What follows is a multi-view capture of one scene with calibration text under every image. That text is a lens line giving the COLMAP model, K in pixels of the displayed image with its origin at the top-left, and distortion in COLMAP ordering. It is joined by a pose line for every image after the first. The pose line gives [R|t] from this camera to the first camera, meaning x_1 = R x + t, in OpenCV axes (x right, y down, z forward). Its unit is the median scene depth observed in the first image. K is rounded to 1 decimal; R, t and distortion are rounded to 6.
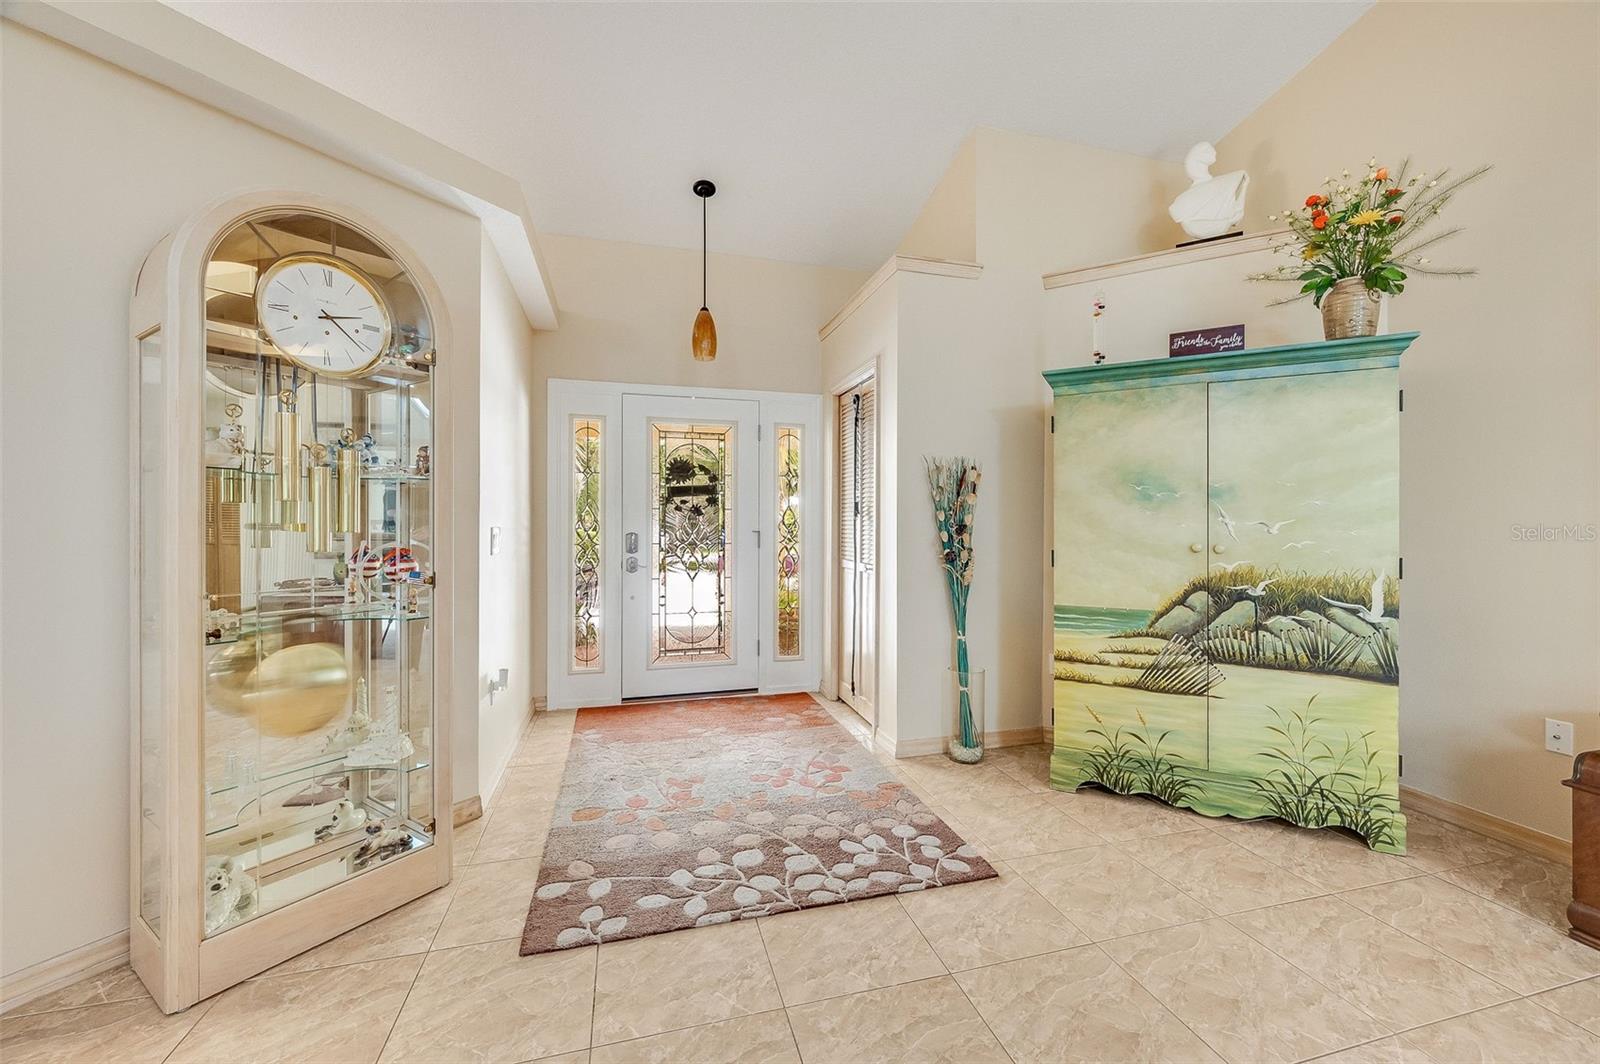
lens RADIAL K [[630.0, 0, 801.8], [0, 630.0, 523.9], [0, 0, 1]] dist [-0.000981, -0.000139]
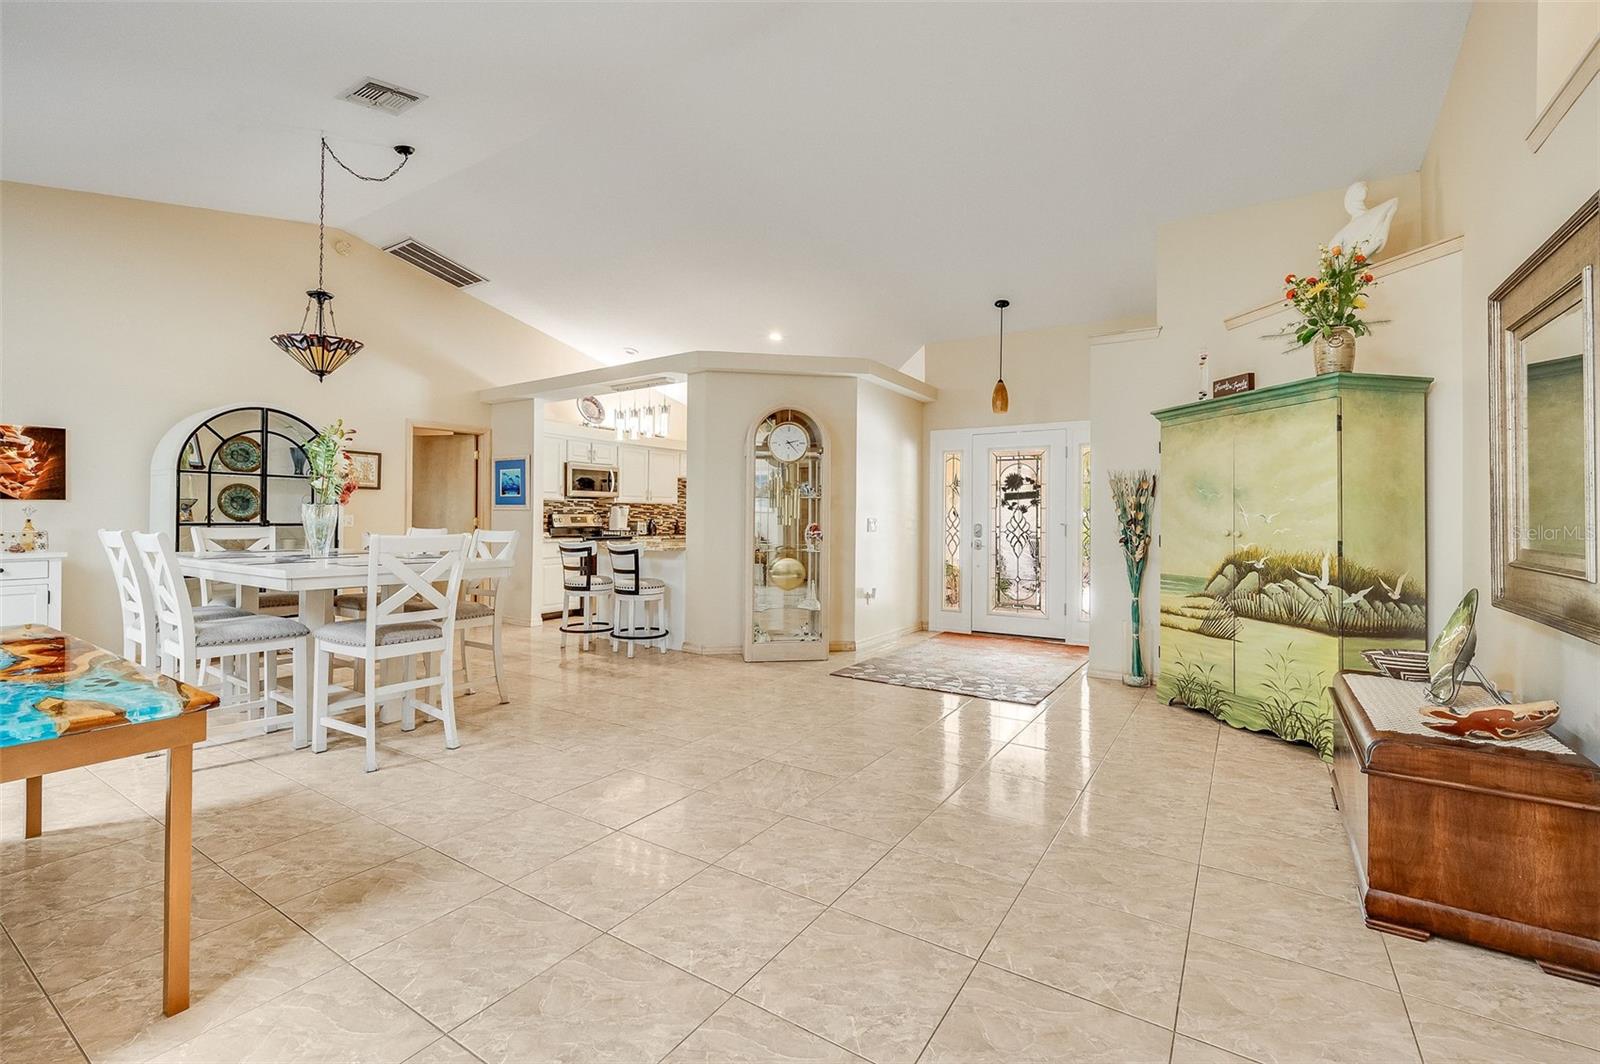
lens RADIAL K [[691.4, 0, 803.9], [0, 691.4, 513.1], [0, 0, 1]] dist [0.000145, 0.000002]
pose [[0.667056, -0.004044, -0.744997, 1.170007], [-0.008951, 0.999870, -0.013441, 0.022789], [0.744954, 0.015634, 0.666932, -0.739669]]
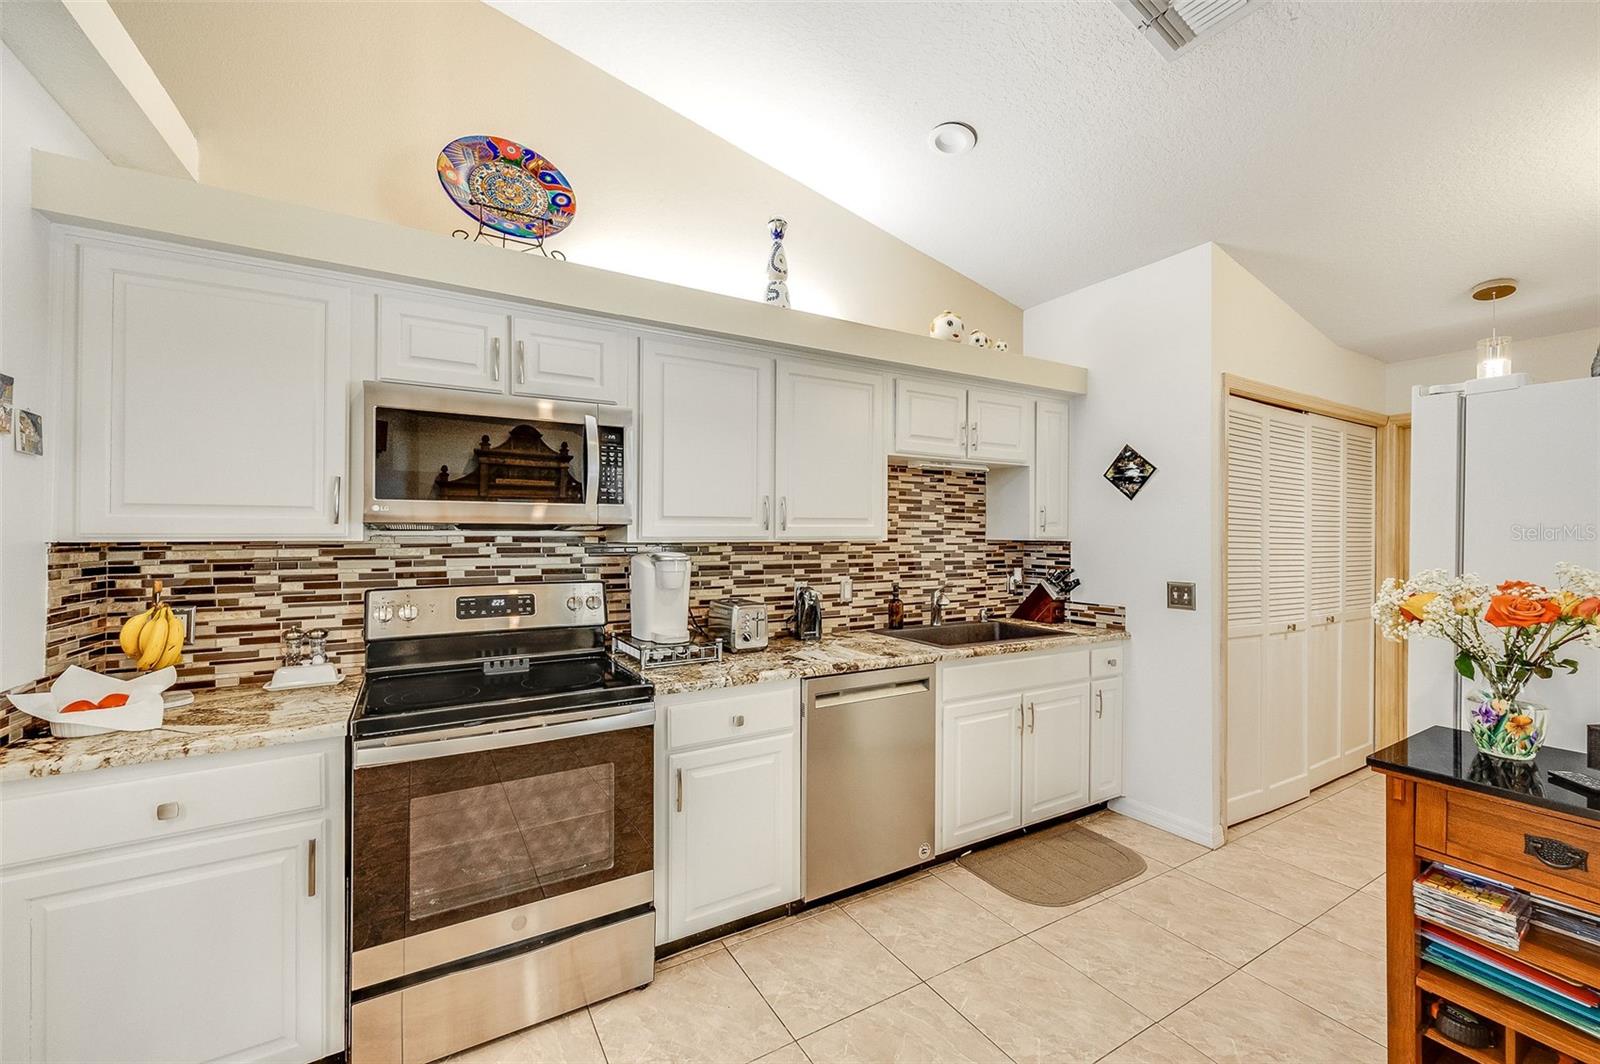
lens RADIAL K [[640.6, 0, 803.4], [0, 640.6, 525.7], [0, 0, 1]] dist [-0.001038, -0.000224]
pose [[0.268247, -0.014292, -0.963244, -1.162690], [-0.008481, 0.999816, -0.017197, -0.079510], [0.963313, 0.012782, 0.268077, 0.882659]]
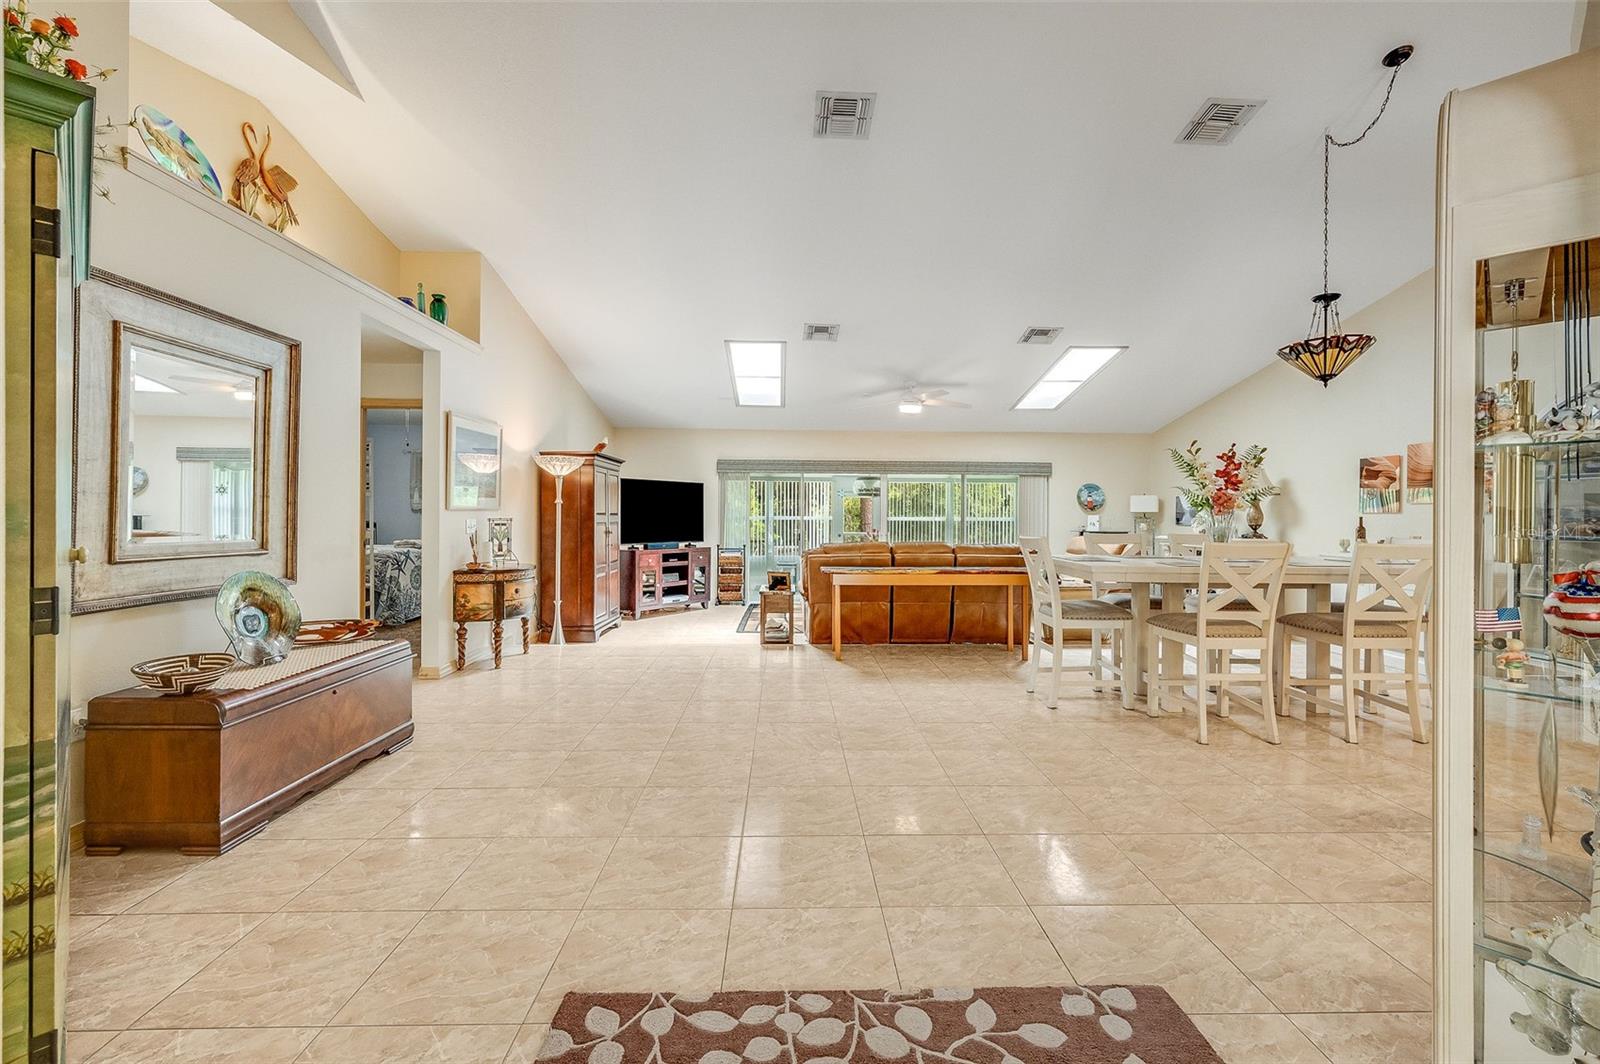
lens RADIAL K [[672.6, 0, 800.4], [0, 672.6, 517.0], [0, 0, 1]] dist [0.001272, 0.000103]
pose [[-0.970234, -0.010711, 0.241931, -0.115358], [-0.008815, 0.999921, 0.008917, -0.007214], [-0.242007, 0.006519, -0.970253, 1.441247]]
